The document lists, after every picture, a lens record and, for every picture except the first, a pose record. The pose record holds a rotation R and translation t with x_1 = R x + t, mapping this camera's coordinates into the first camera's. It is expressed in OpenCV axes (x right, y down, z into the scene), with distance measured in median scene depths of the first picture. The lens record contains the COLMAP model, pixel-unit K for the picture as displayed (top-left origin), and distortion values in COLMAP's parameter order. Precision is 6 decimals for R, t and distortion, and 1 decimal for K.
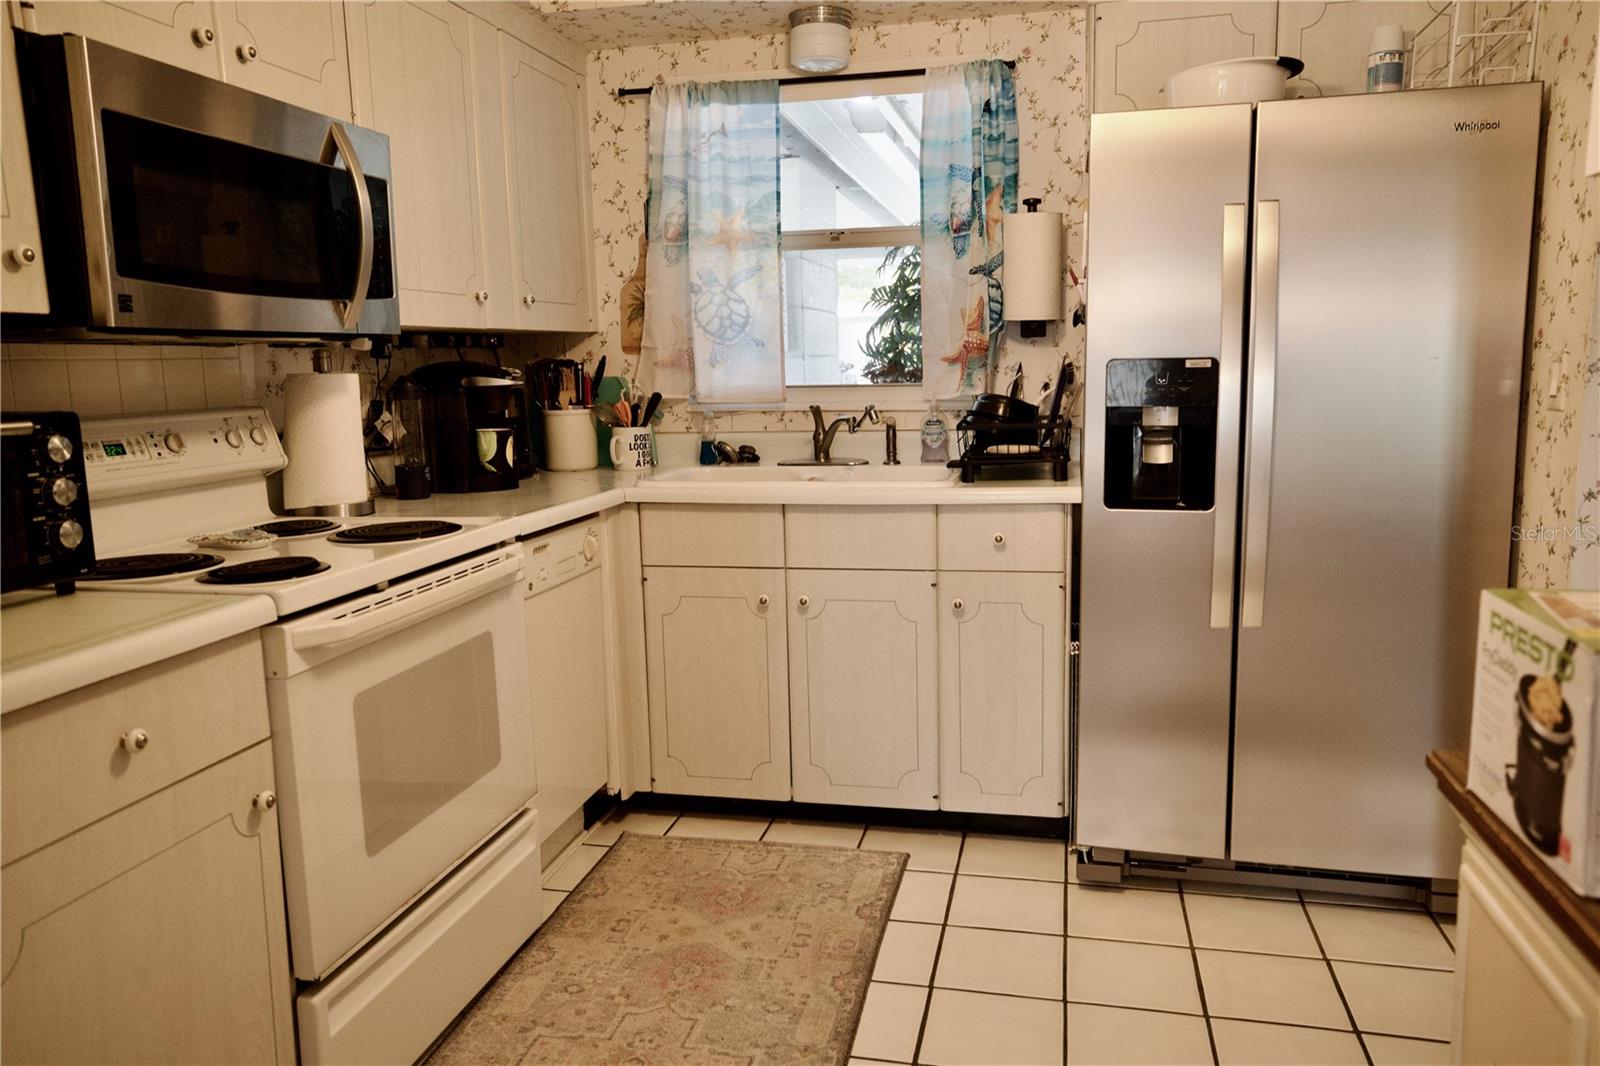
lens RADIAL K [[1137.7, 0, 801.1], [0, 1137.7, 530.6], [0, 0, 1]] dist [0.003420, -0.000025]
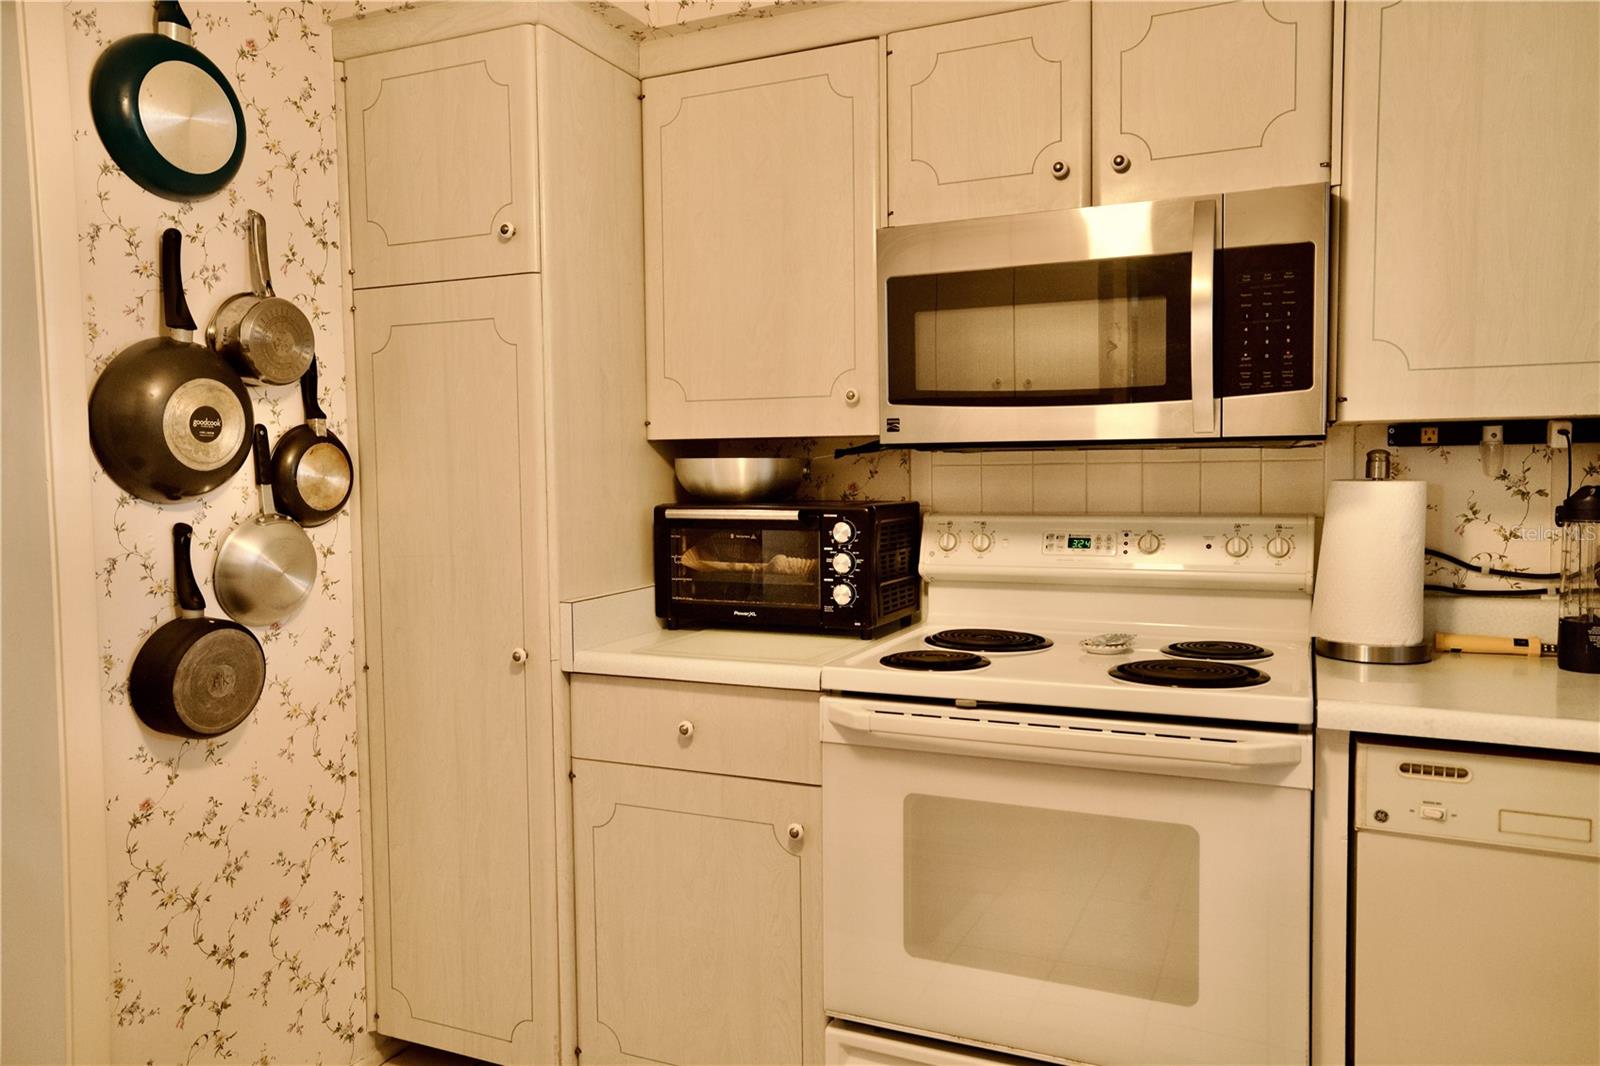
lens RADIAL K [[1137.7, 0, 801.5], [0, 1137.7, 533.5], [0, 0, 1]] dist [0.003420, -0.000025]
pose [[-0.218614, 0.083409, -0.972240, 0.546513], [-0.126266, 0.985546, 0.112942, -0.171657], [0.967608, 0.147452, -0.204922, 0.959145]]
